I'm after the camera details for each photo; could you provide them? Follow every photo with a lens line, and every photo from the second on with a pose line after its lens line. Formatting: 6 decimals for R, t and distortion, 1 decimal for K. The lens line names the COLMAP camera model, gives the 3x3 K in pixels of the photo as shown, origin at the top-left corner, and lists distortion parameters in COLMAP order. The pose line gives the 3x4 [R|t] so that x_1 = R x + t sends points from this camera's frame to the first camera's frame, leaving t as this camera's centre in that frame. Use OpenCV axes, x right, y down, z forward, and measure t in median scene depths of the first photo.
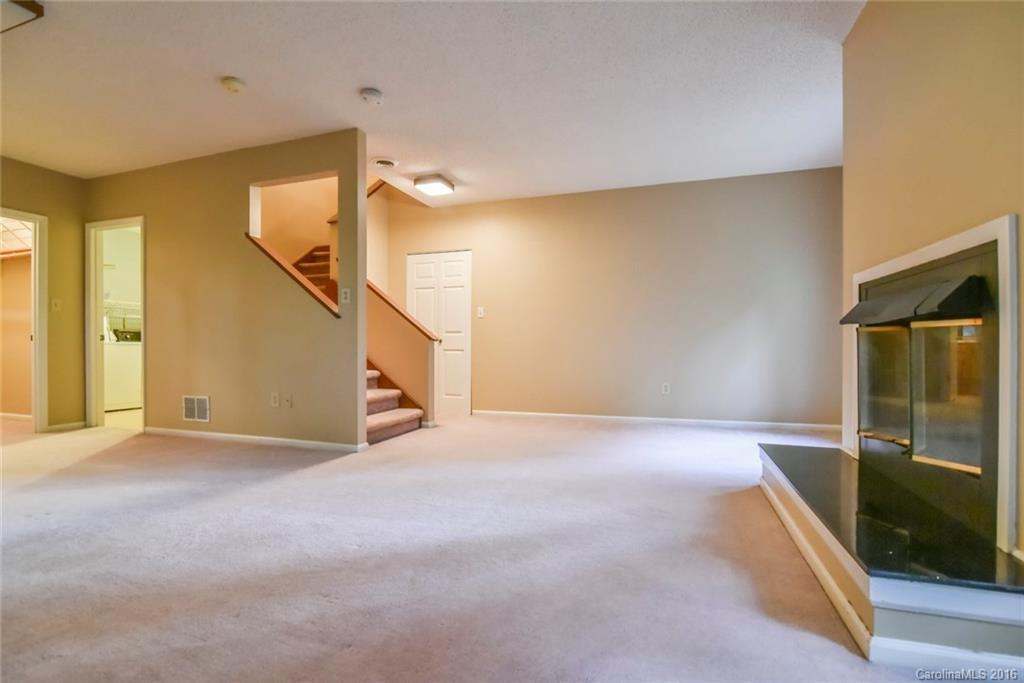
lens RADIAL K [[475.7, 0, 512.0], [0, 475.7, 341.5], [0, 0, 1]] dist [0.000550, 0.000050]
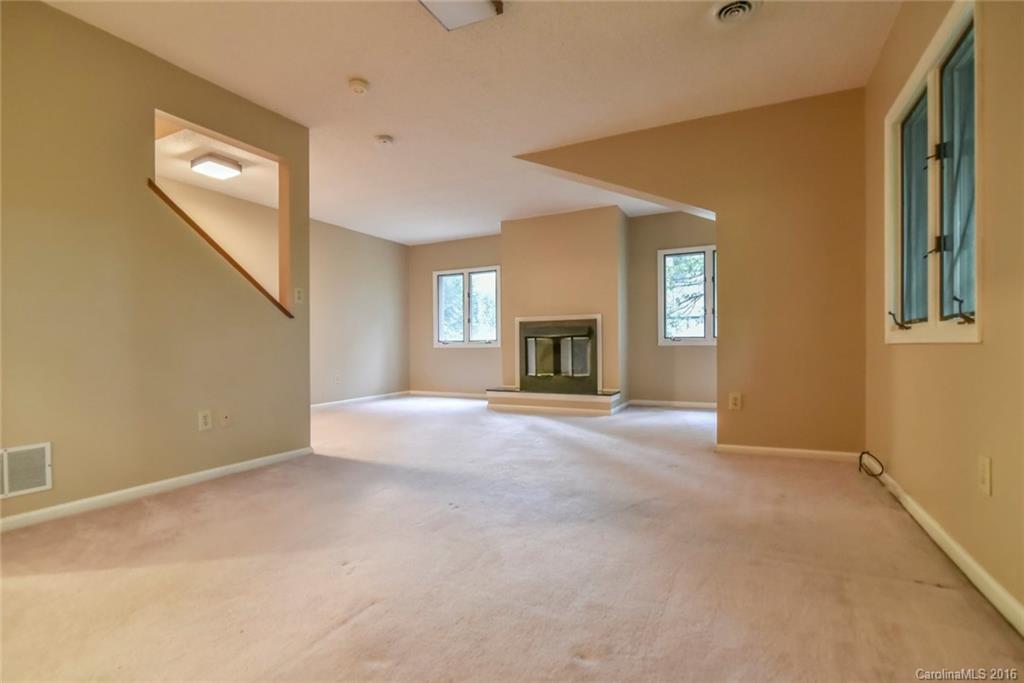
lens RADIAL K [[483.0, 0, 515.0], [0, 483.0, 345.9], [0, 0, 1]] dist [0.000733, 0.000152]
pose [[0.125122, -0.001711, 0.992140, -1.198275], [0.005892, 0.999982, 0.000981, 0.007290], [-0.992124, 0.005723, 0.125130, 0.418645]]
